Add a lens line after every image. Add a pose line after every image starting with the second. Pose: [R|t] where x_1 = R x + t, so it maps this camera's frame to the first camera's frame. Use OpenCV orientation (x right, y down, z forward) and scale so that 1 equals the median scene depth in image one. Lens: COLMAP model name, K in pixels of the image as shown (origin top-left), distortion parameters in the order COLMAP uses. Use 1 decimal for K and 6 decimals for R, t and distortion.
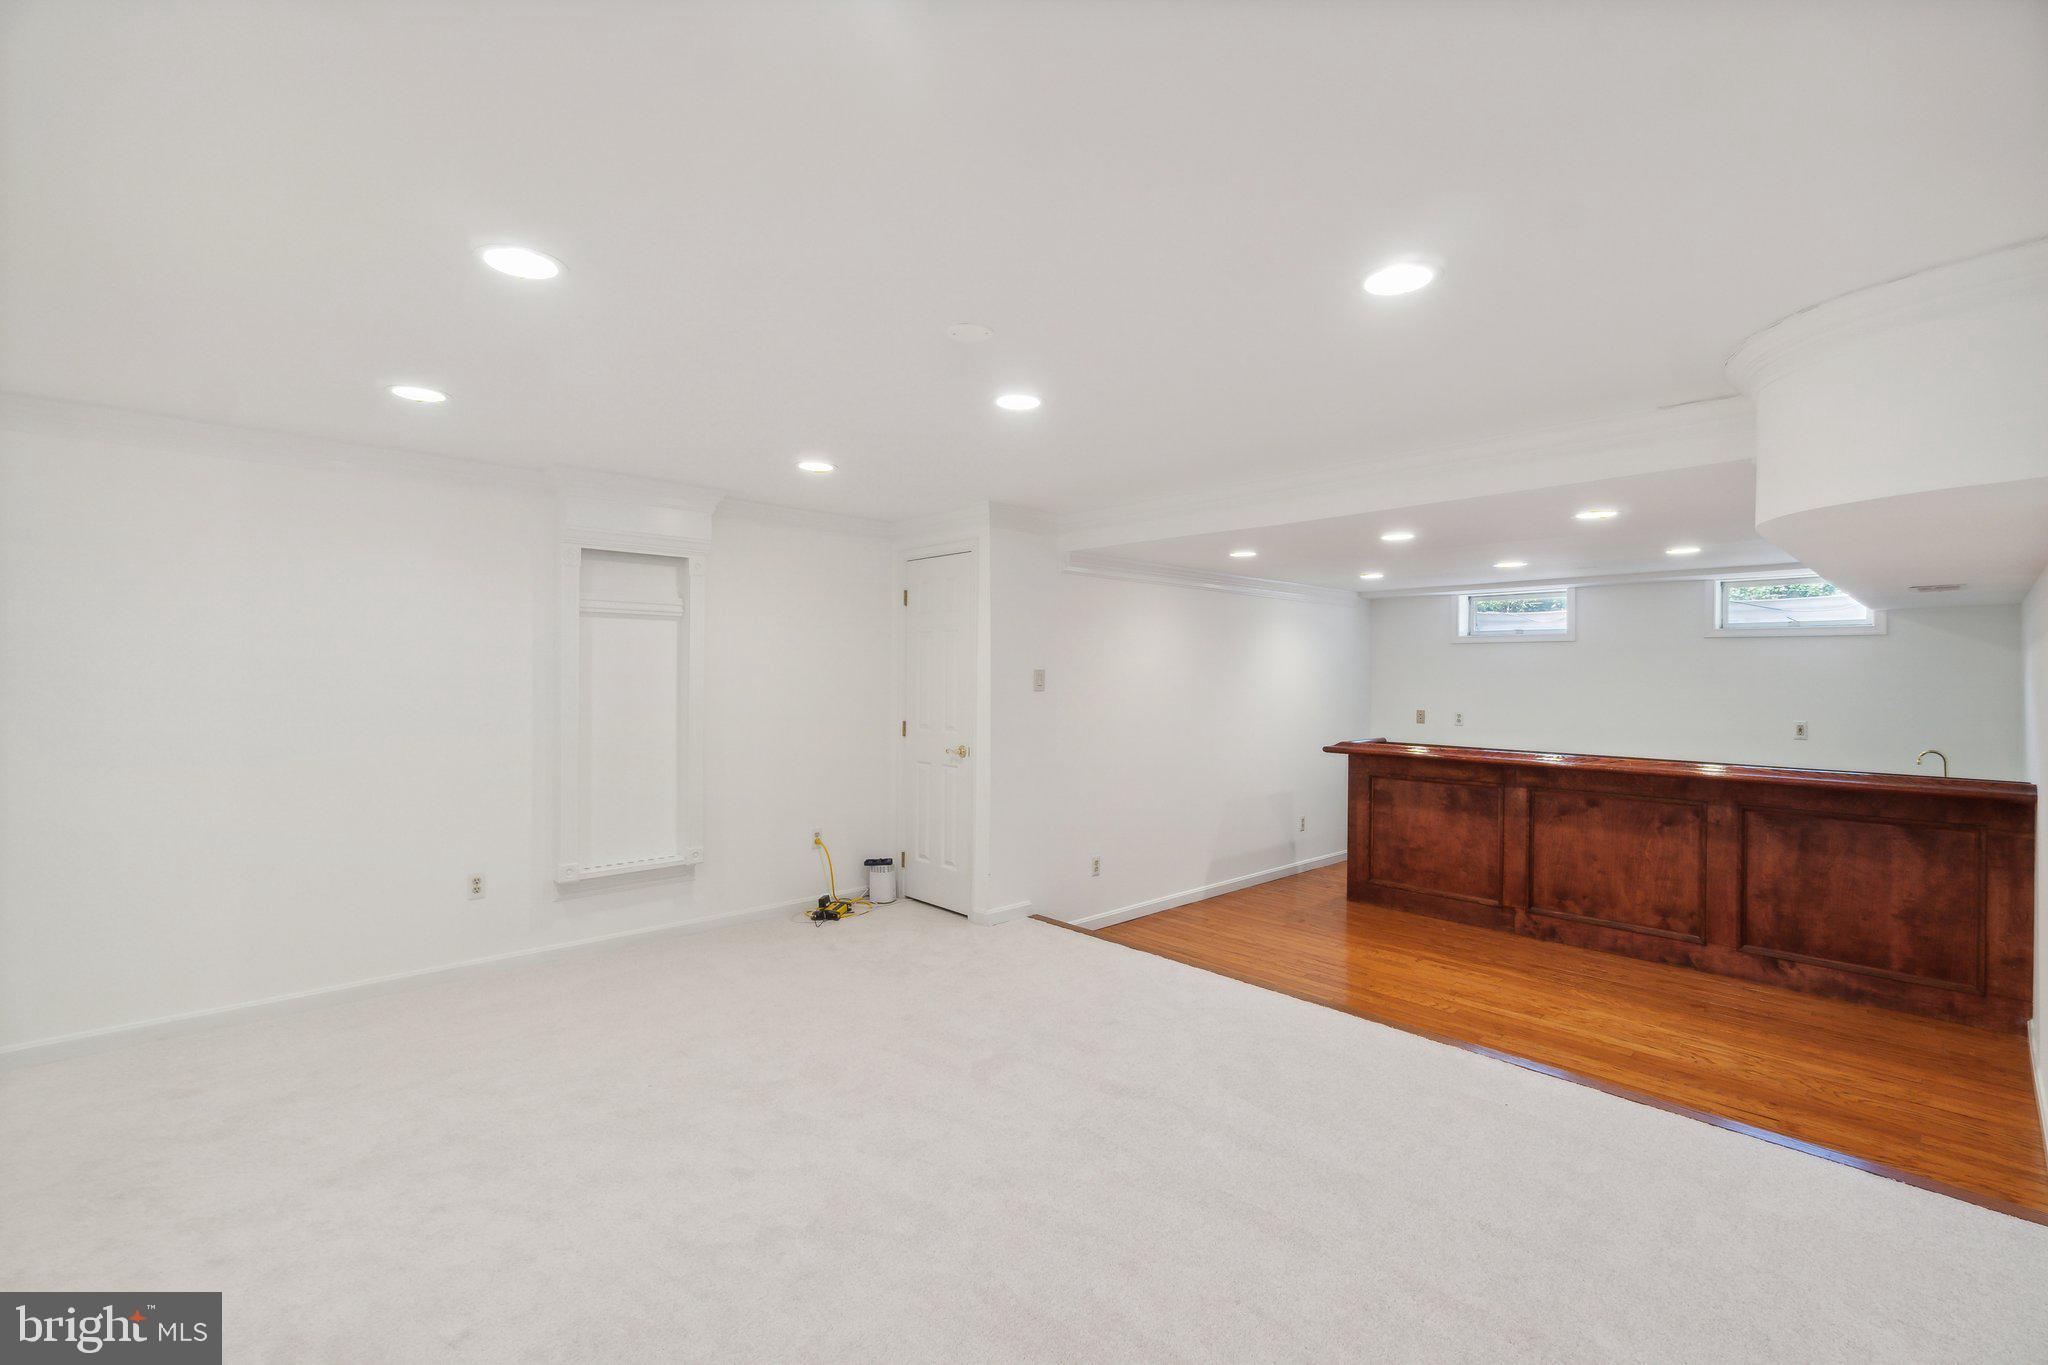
lens RADIAL K [[888.1, 0, 1014.1], [0, 888.1, 678.9], [0, 0, 1]] dist [-0.000619, -0.000250]
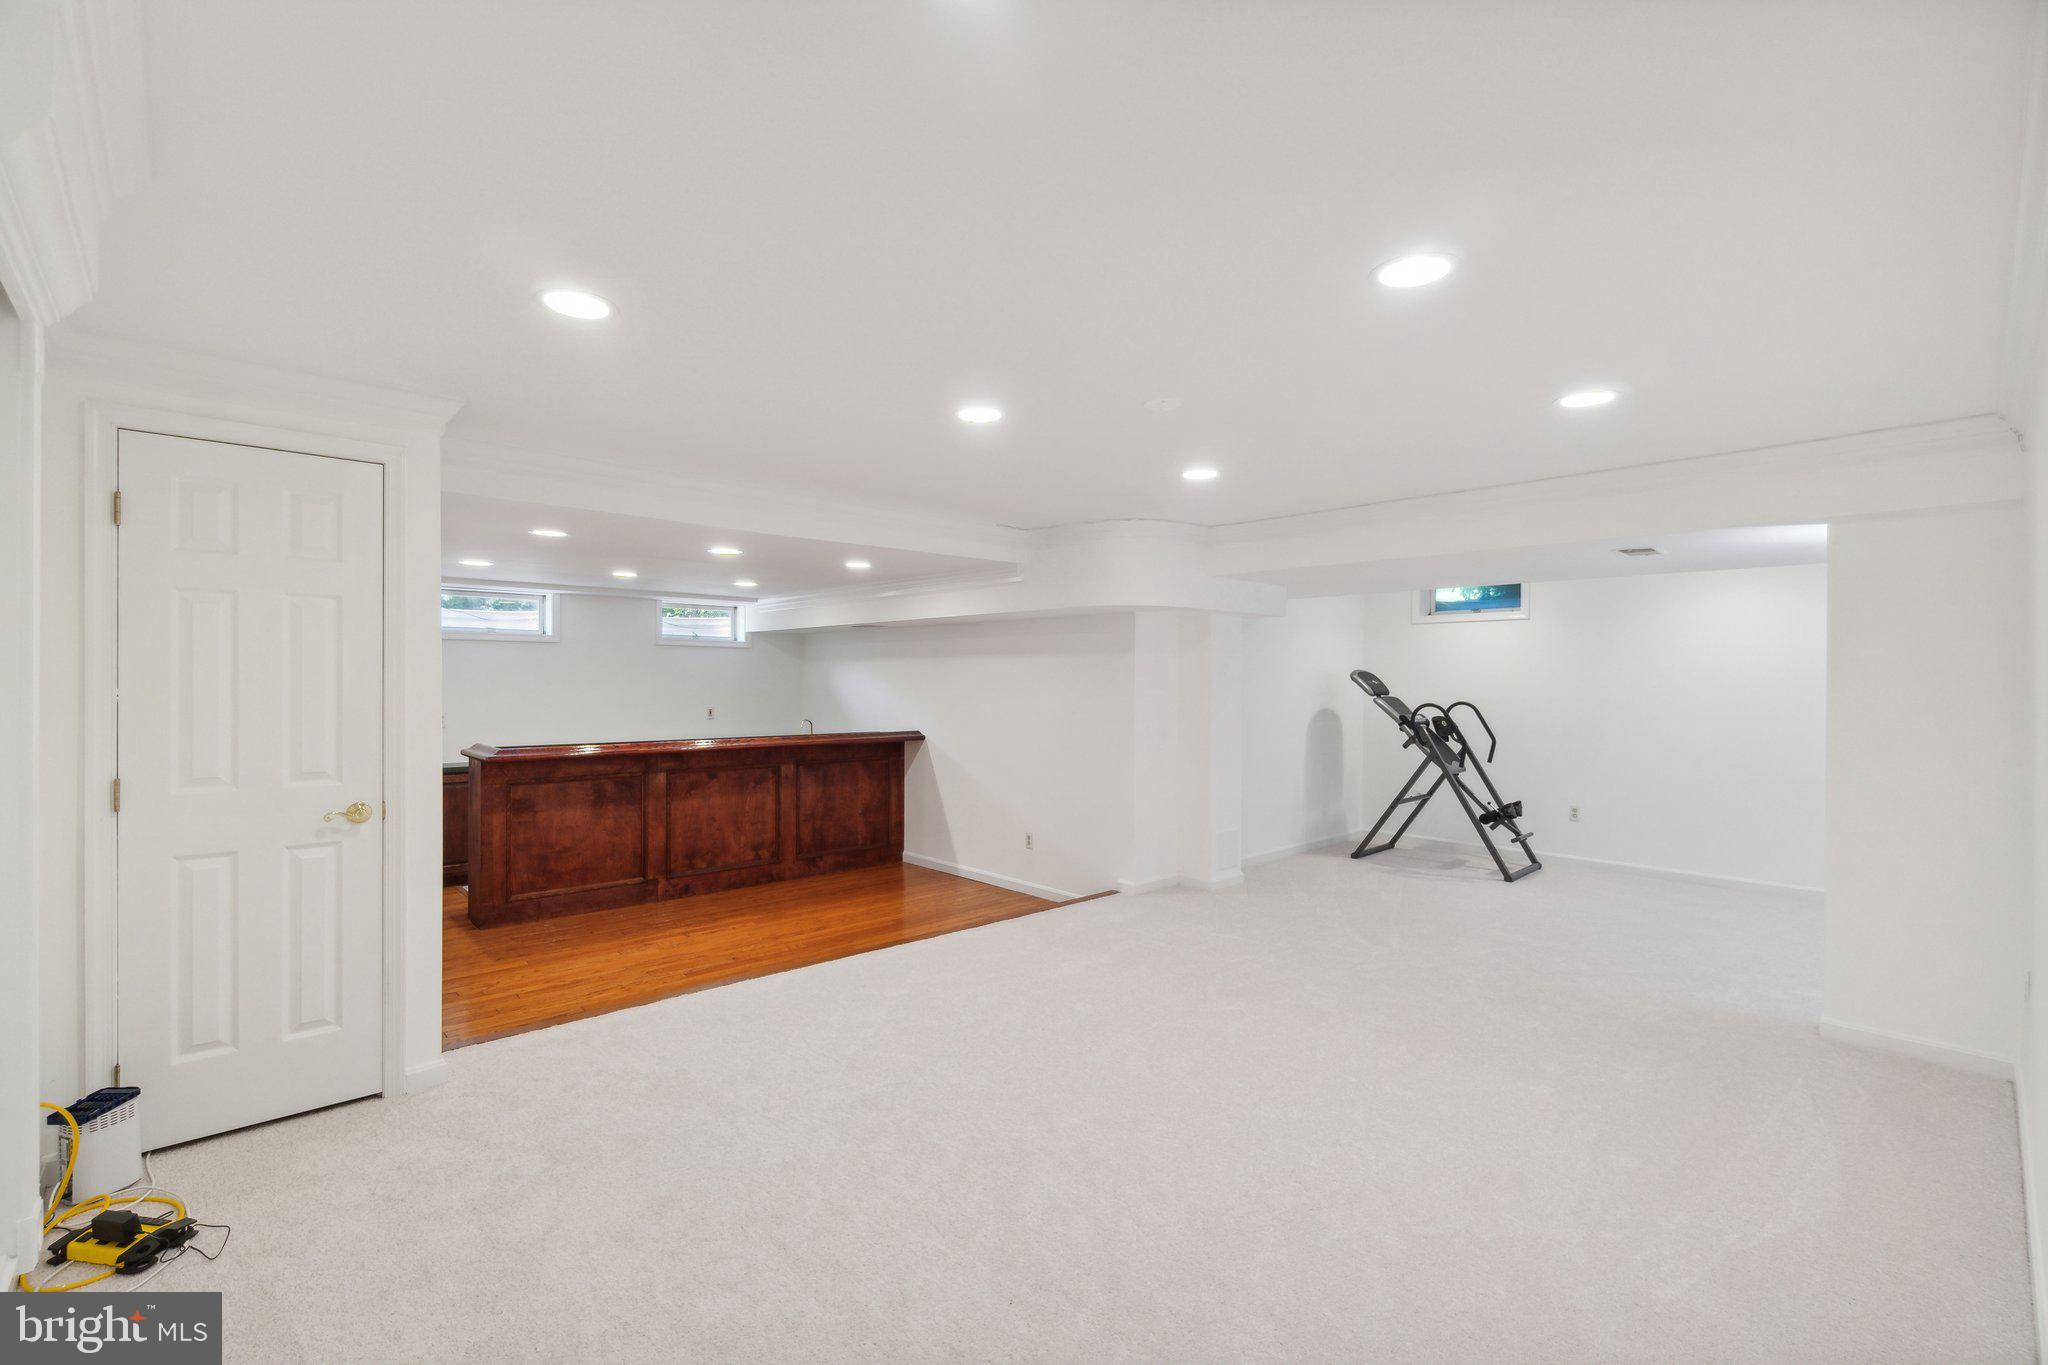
lens RADIAL K [[888.1, 0, 1014.3], [0, 888.1, 680.8], [0, 0, 1]] dist [-0.000619, -0.000250]
pose [[0.007750, -0.009208, 0.999928, -0.597745], [-0.000250, 0.999958, 0.009210, -0.007241], [-0.999970, -0.000321, 0.007748, 0.556700]]
